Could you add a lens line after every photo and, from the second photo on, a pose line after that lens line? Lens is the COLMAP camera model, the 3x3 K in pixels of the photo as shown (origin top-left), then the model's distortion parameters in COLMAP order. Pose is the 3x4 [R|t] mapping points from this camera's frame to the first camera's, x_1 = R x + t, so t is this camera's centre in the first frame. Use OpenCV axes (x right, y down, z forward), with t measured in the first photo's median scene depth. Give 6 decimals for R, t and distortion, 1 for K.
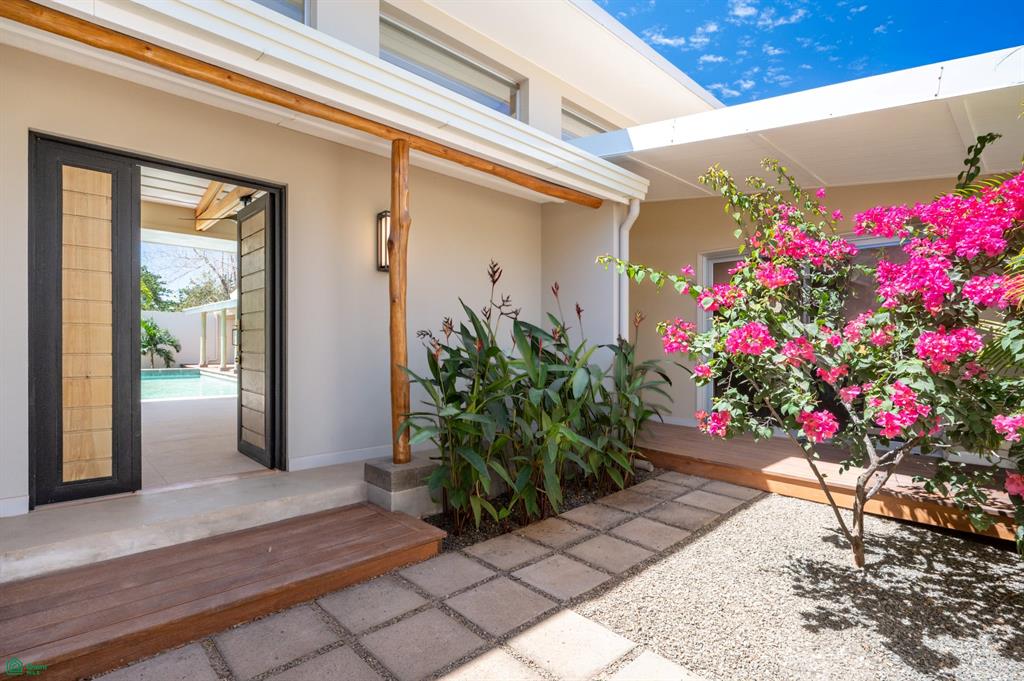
lens RADIAL K [[498.6, 0, 513.1], [0, 498.6, 340.9], [0, 0, 1]] dist [0.003520, -0.000051]
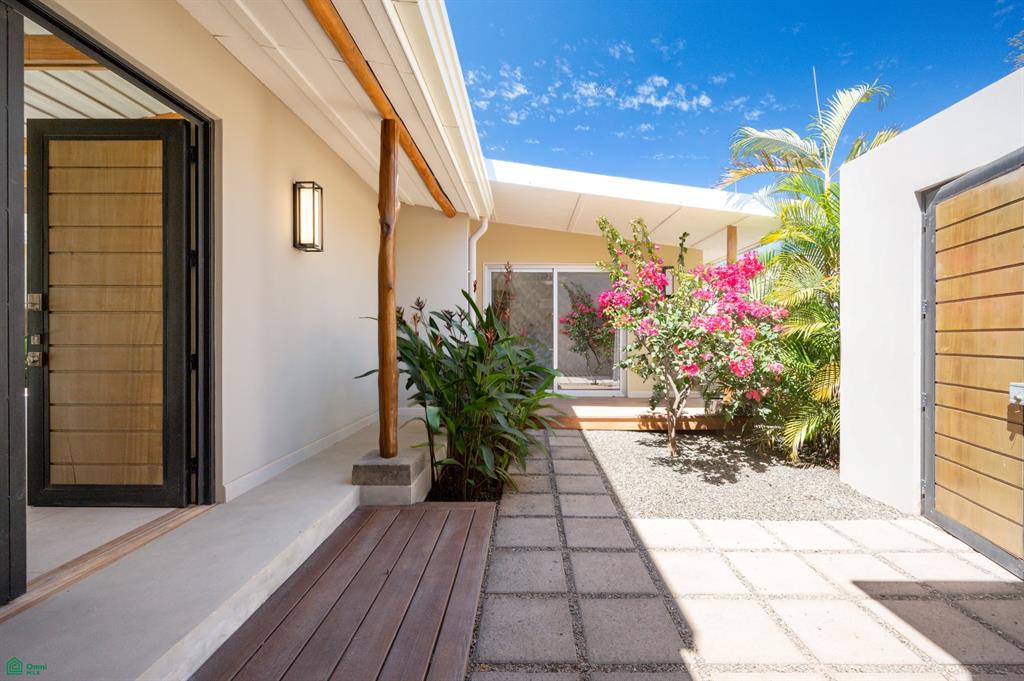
lens RADIAL K [[437.6, 0, 513.5], [0, 437.6, 335.8], [0, 0, 1]] dist [0.001215, 0.000322]
pose [[0.696855, -0.007341, 0.717175, -0.821071], [0.001237, 0.999958, 0.009035, 0.004281], [-0.717211, -0.005409, 0.696835, 0.302496]]
